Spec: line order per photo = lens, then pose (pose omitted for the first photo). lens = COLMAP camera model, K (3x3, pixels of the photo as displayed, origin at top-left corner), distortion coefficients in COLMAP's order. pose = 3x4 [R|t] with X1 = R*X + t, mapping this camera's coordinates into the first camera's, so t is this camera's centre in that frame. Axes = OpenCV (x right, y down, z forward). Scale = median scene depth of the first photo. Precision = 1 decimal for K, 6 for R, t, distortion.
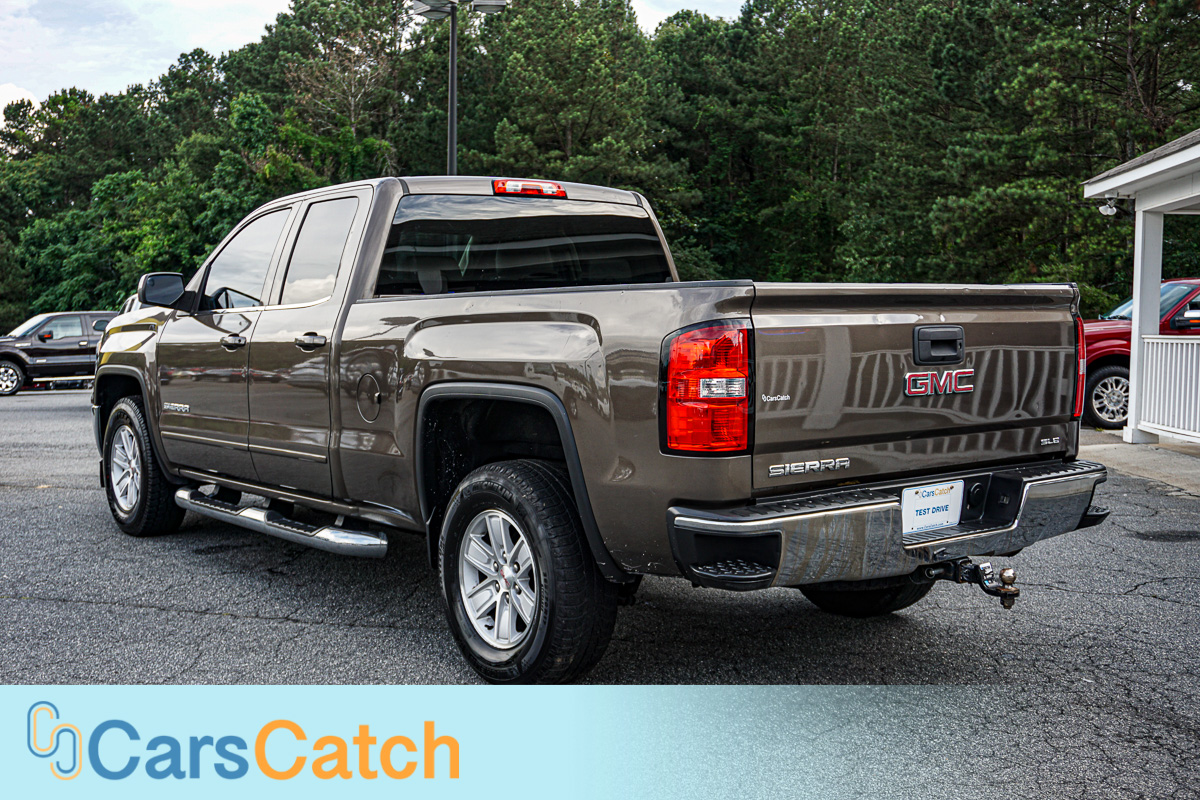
lens RADIAL K [[1301.9, 0, 605.6], [0, 1301.9, 393.2], [0, 0, 1]] dist [0.004929, 0.000000]
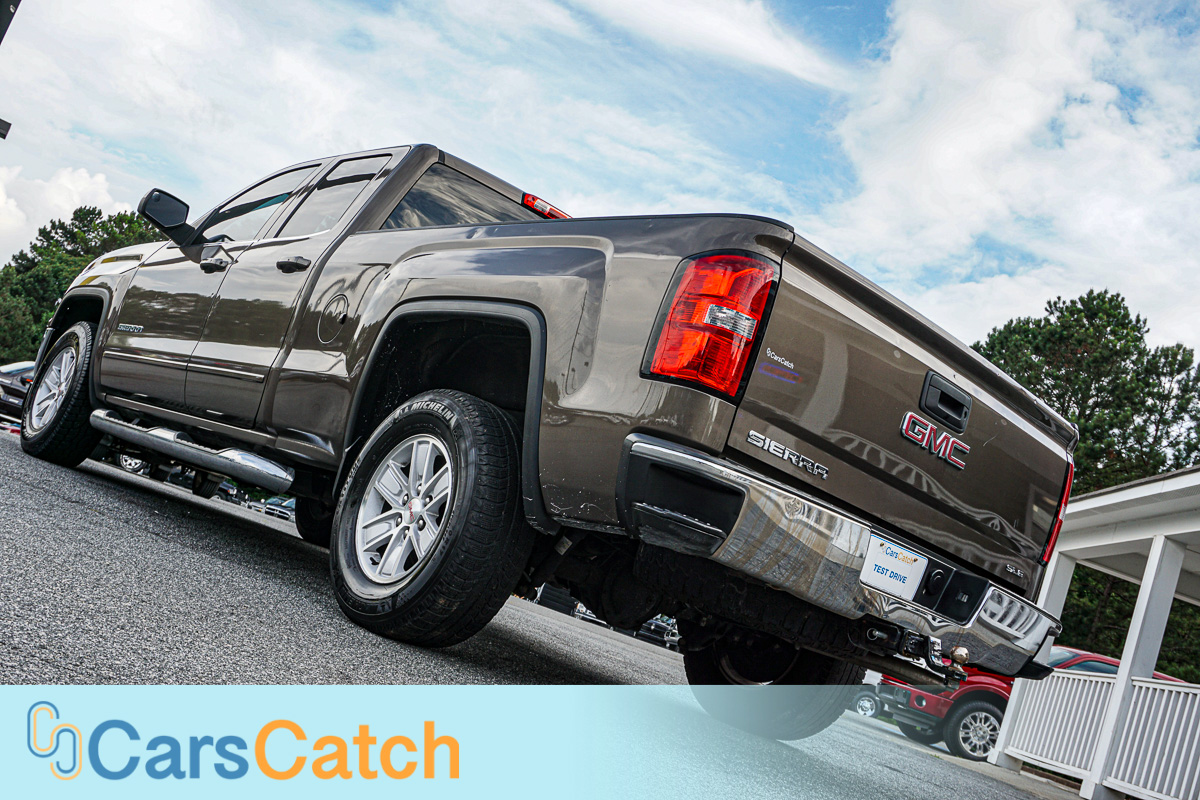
lens RADIAL K [[1187.0, 0, 600.5], [0, 1187.0, 401.8], [0, 0, 1]] dist [-0.007996, 0.000000]
pose [[0.945153, 0.326253, 0.015644, 0.008408], [-0.315945, 0.925340, -0.209581, 0.202389], [-0.082852, 0.193143, 0.977666, 0.177658]]
